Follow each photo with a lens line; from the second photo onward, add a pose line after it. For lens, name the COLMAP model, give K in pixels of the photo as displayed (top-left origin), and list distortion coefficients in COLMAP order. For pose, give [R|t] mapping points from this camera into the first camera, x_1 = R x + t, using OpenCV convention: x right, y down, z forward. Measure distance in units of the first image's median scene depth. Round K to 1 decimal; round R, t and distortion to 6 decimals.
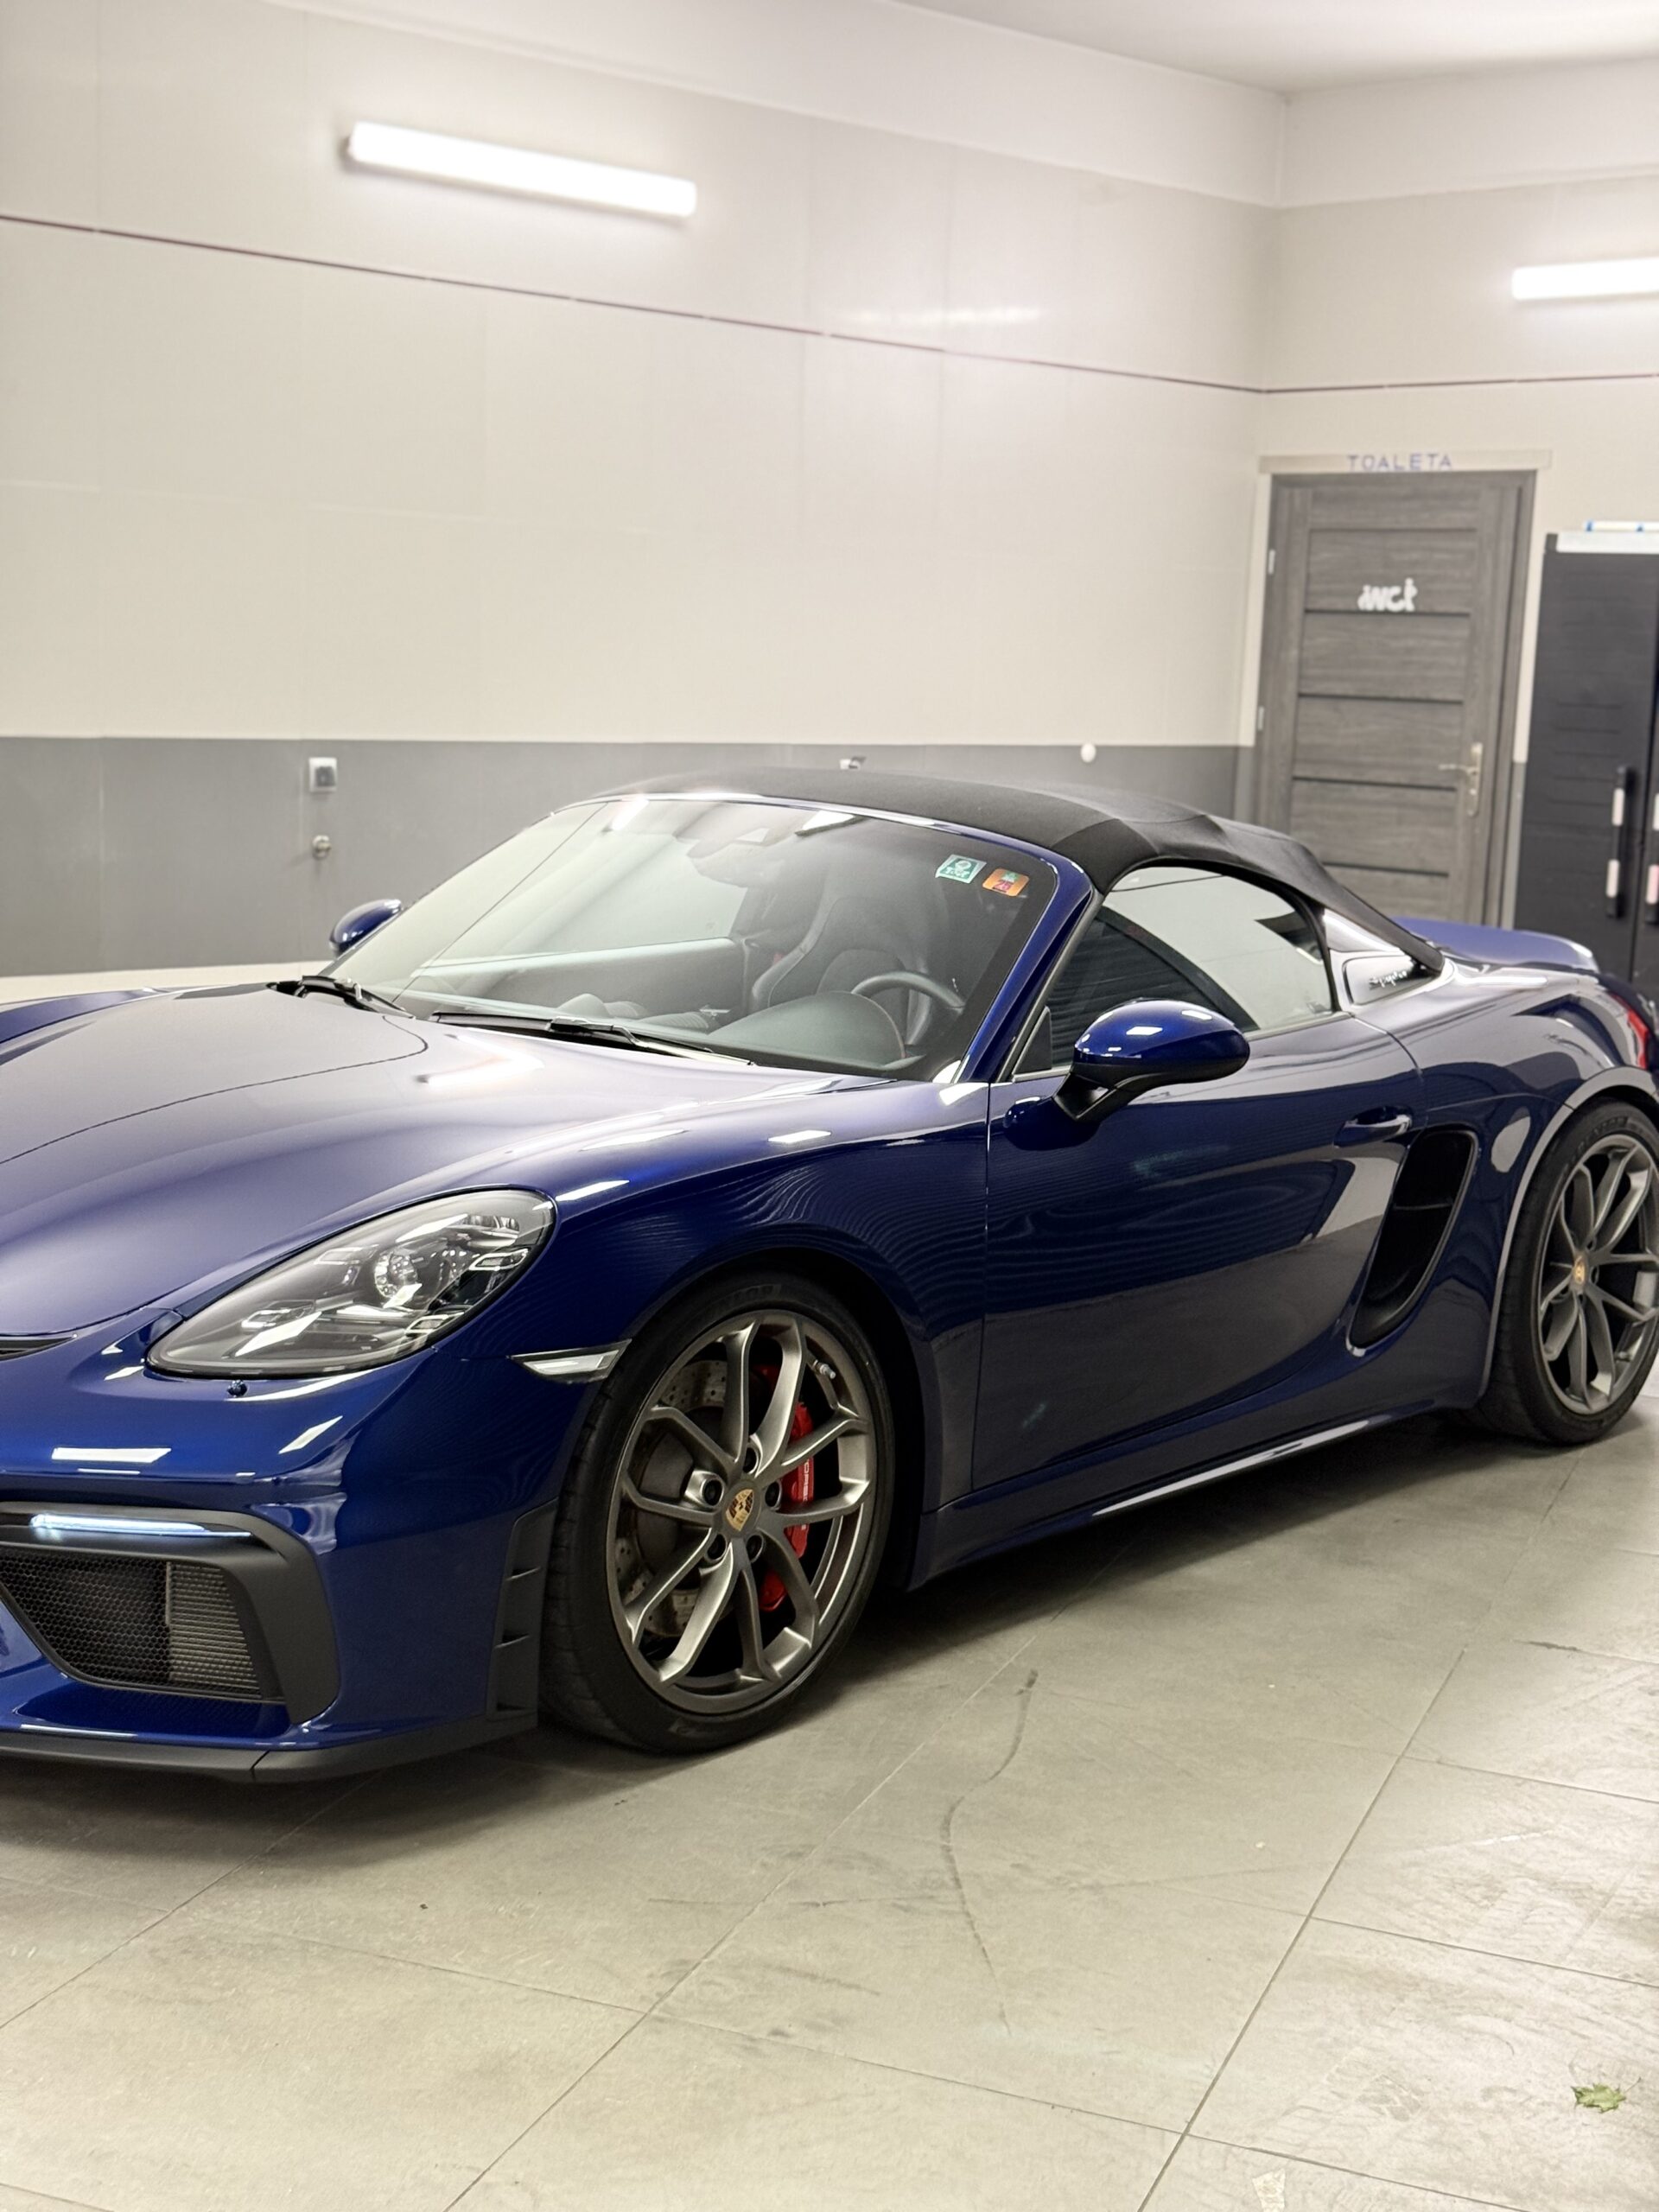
lens RADIAL K [[3157.6, 0, 837.6], [0, 3157.6, 1101.3], [0, 0, 1]] dist [0.106254, 0.000000]
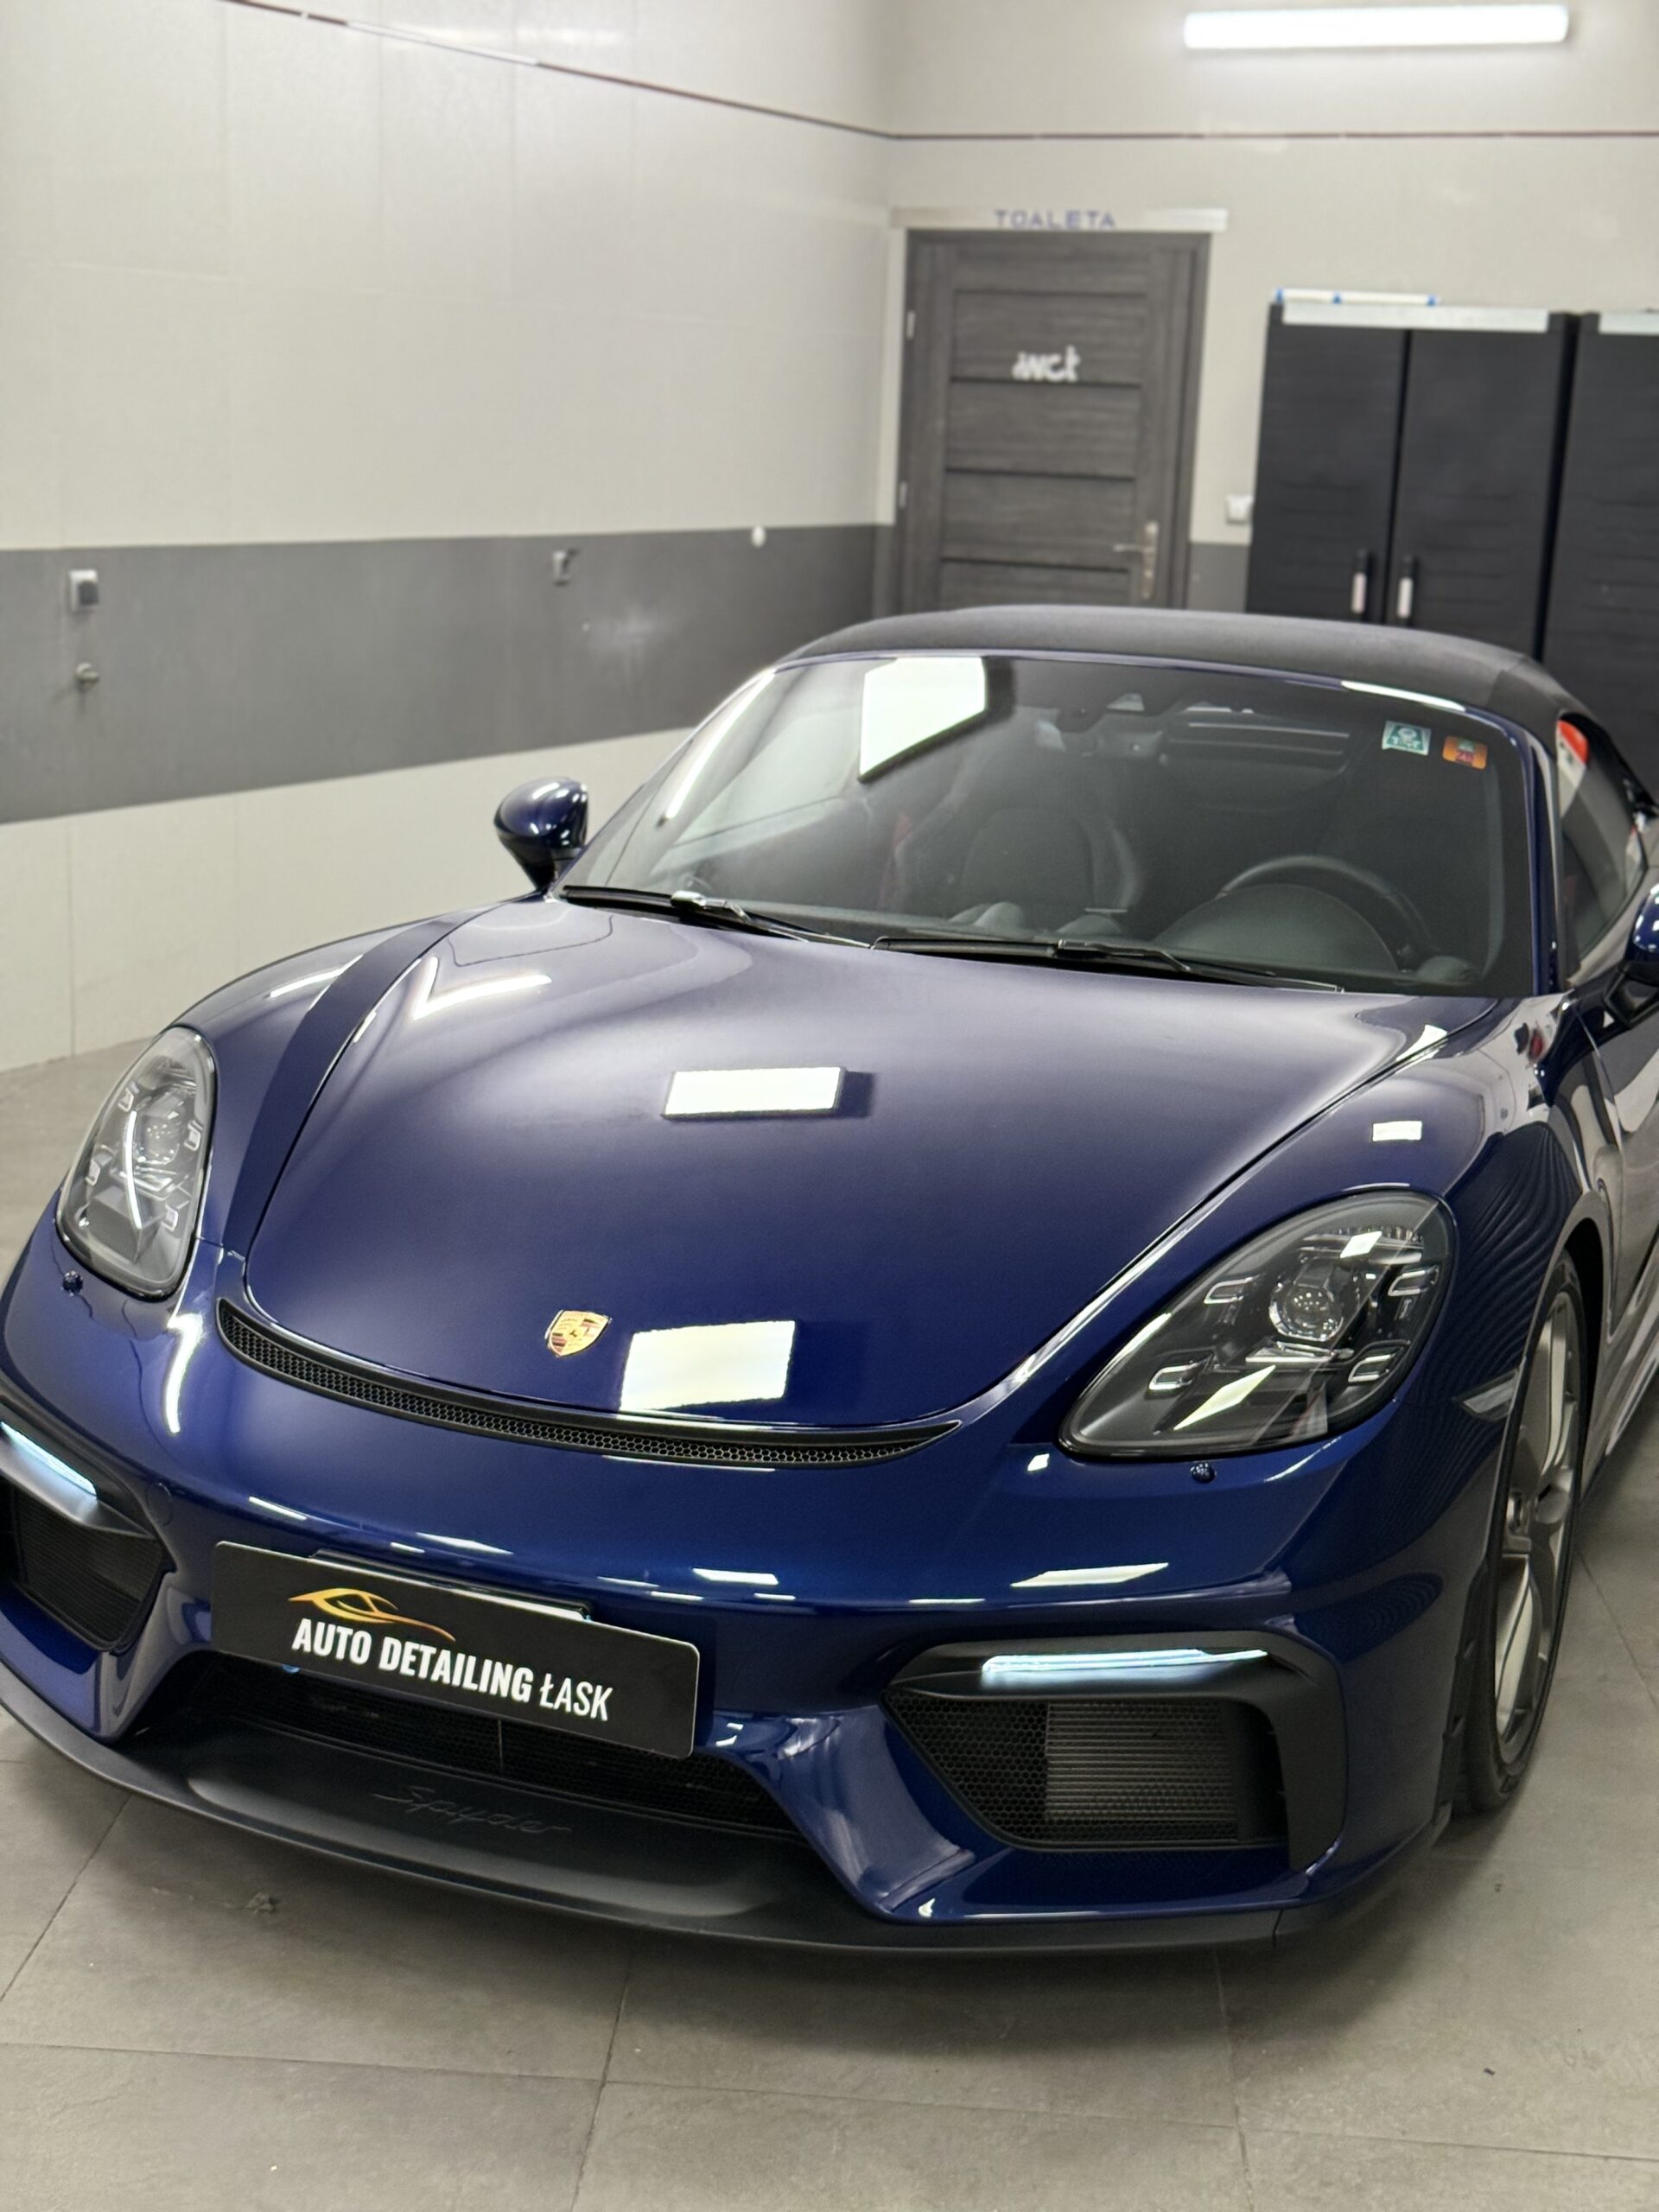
lens RADIAL K [[3157.6, 0, 829.6], [0, 3157.6, 1118.5], [0, 0, 1]] dist [0.106254, 0.000000]
pose [[0.950390, -0.070095, 0.303060, -0.193137], [0.042229, 0.994334, 0.097552, -0.030506], [-0.308181, -0.079914, 0.947965, 0.101974]]
